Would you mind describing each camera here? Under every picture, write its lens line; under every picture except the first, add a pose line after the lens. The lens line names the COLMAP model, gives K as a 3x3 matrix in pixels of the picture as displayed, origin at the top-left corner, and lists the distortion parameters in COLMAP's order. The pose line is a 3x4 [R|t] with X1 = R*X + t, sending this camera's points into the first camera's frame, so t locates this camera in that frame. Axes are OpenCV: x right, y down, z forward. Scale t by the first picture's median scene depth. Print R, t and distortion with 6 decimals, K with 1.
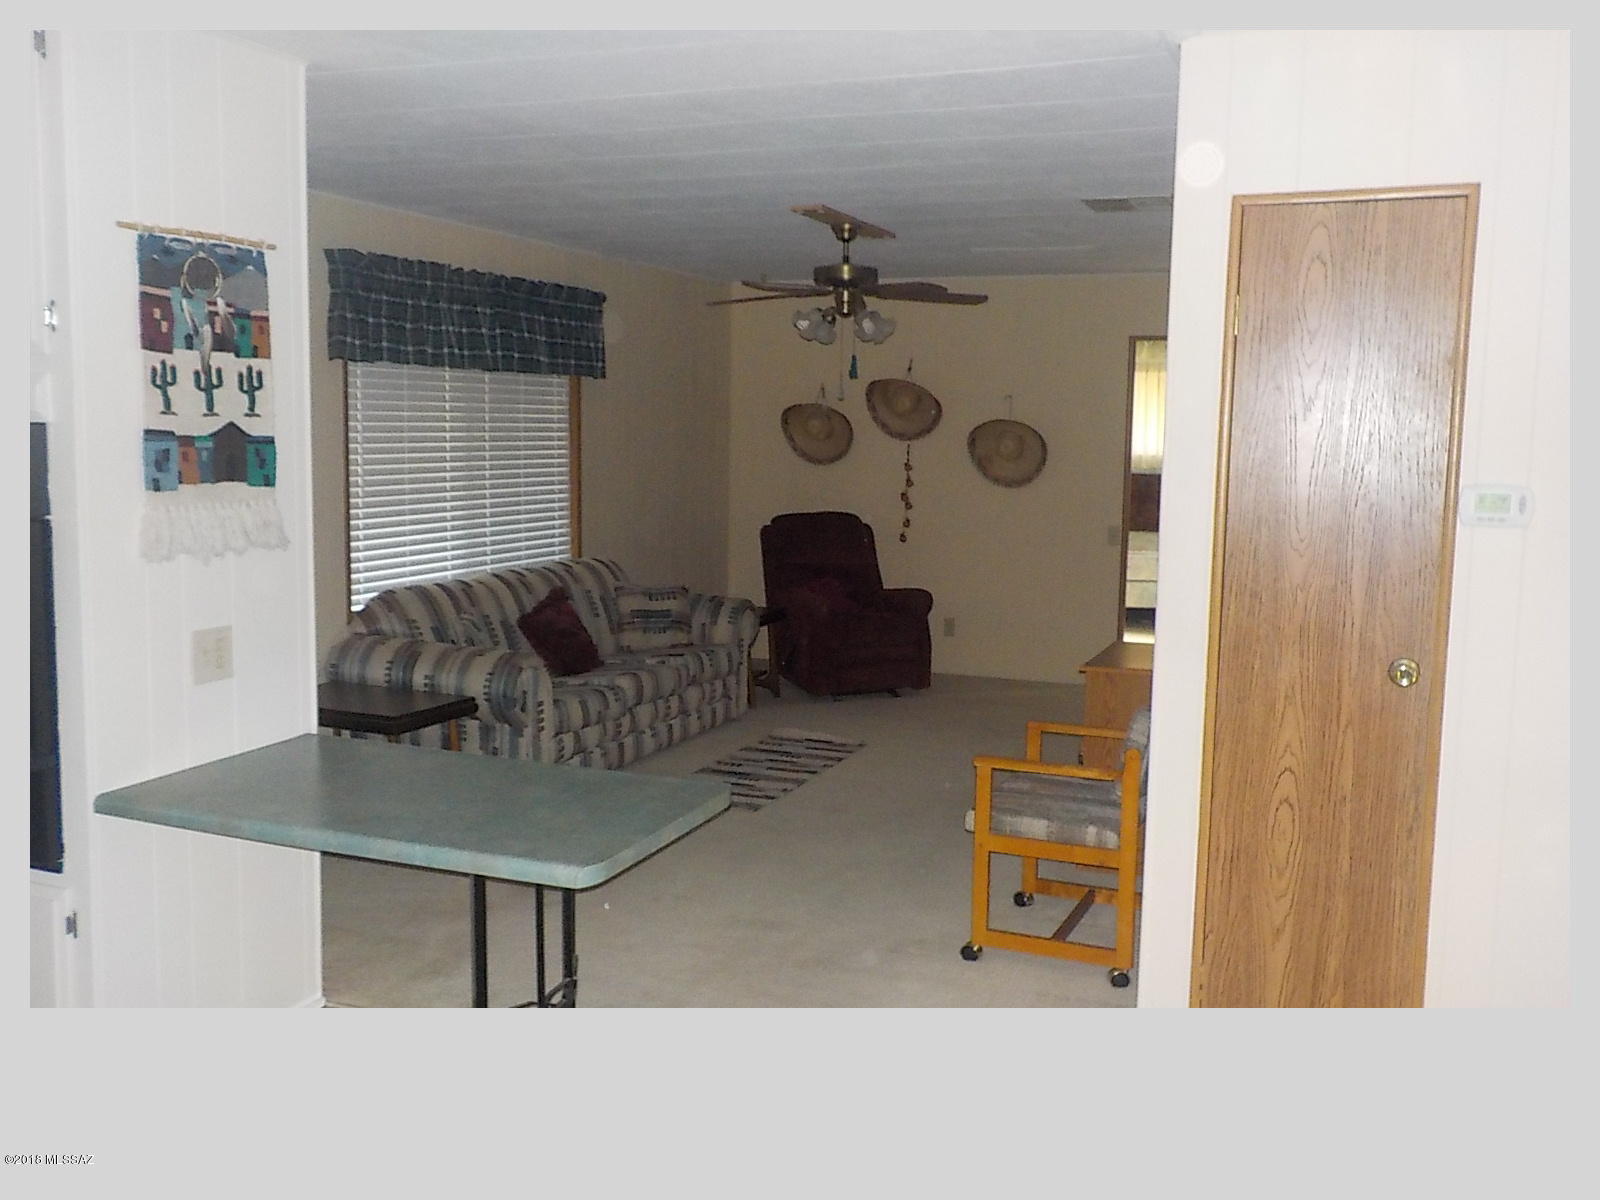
lens RADIAL K [[1485.7, 0, 877.8], [0, 1485.7, 599.7], [0, 0, 1]] dist [0.018745, 0.000533]
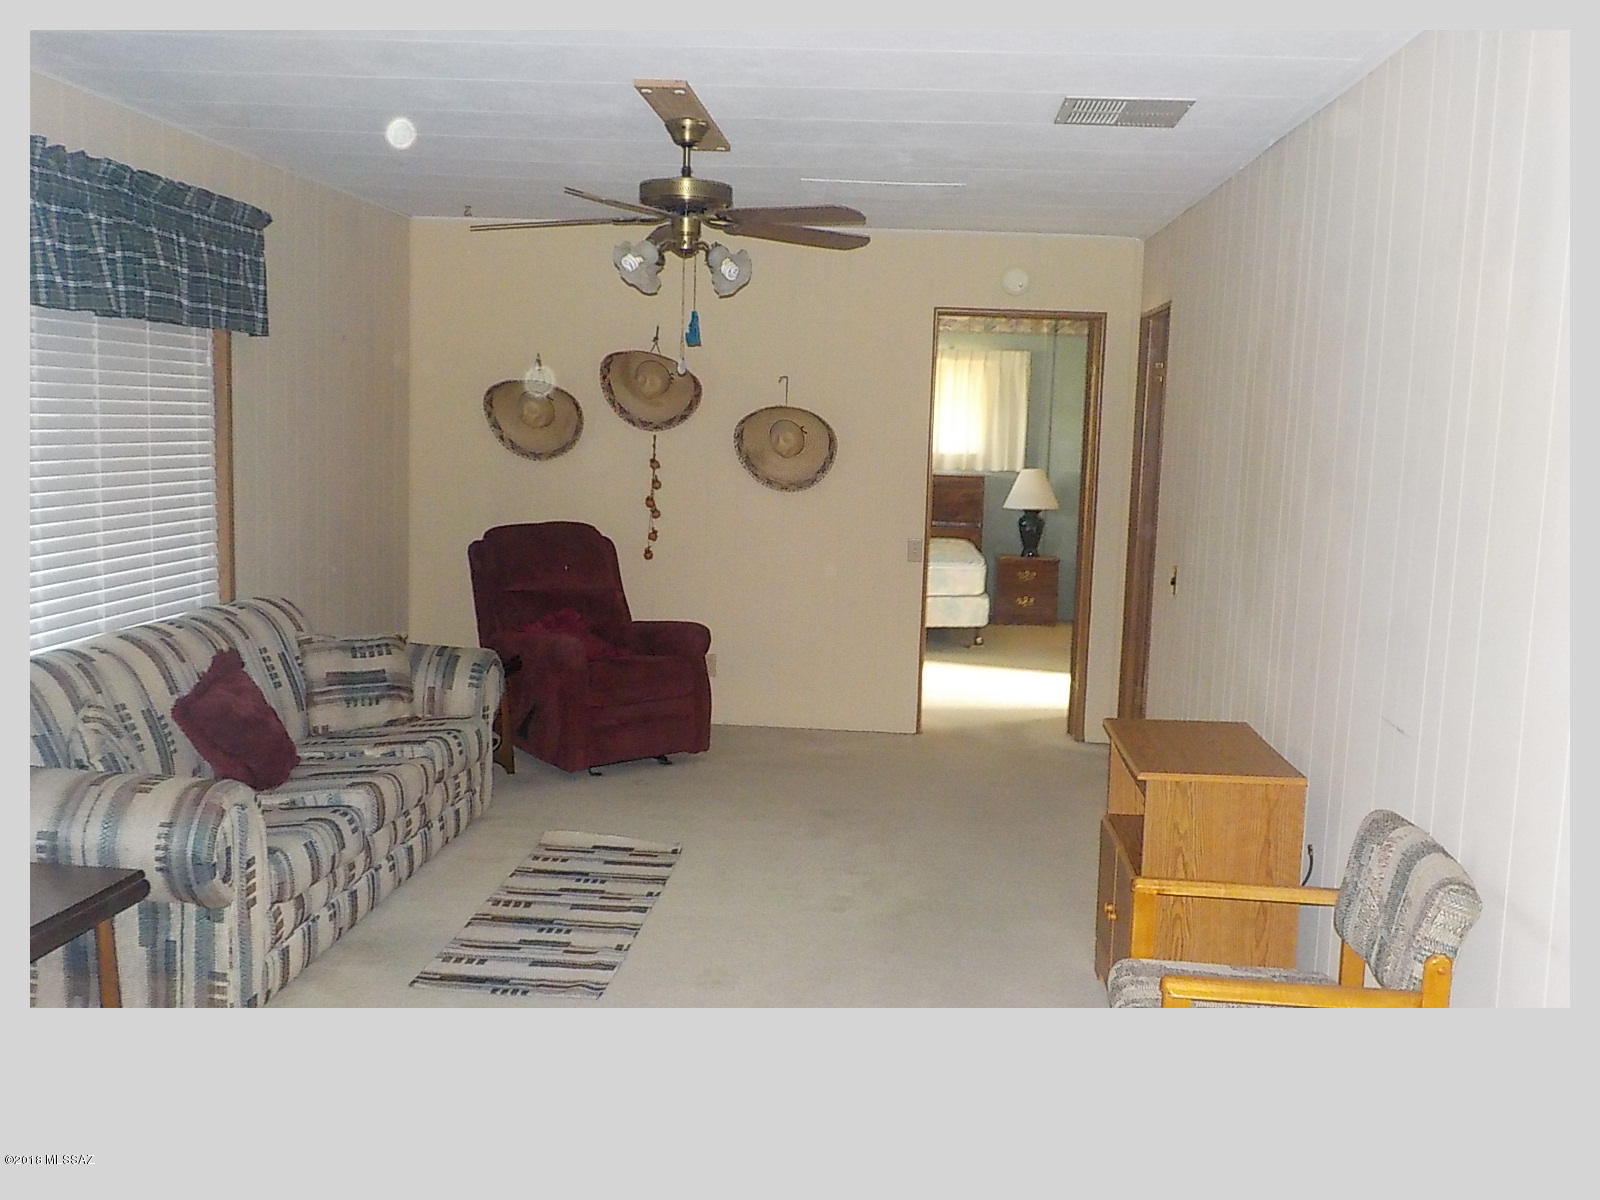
lens RADIAL K [[1485.7, 0, 877.8], [0, 1485.7, 599.7], [0, 0, 1]] dist [0.018745, 0.000533]
pose [[0.957095, -0.019348, 0.289126, -0.126768], [0.016717, 0.999793, 0.011565, -0.032594], [-0.289290, -0.006235, 0.957221, 0.279715]]
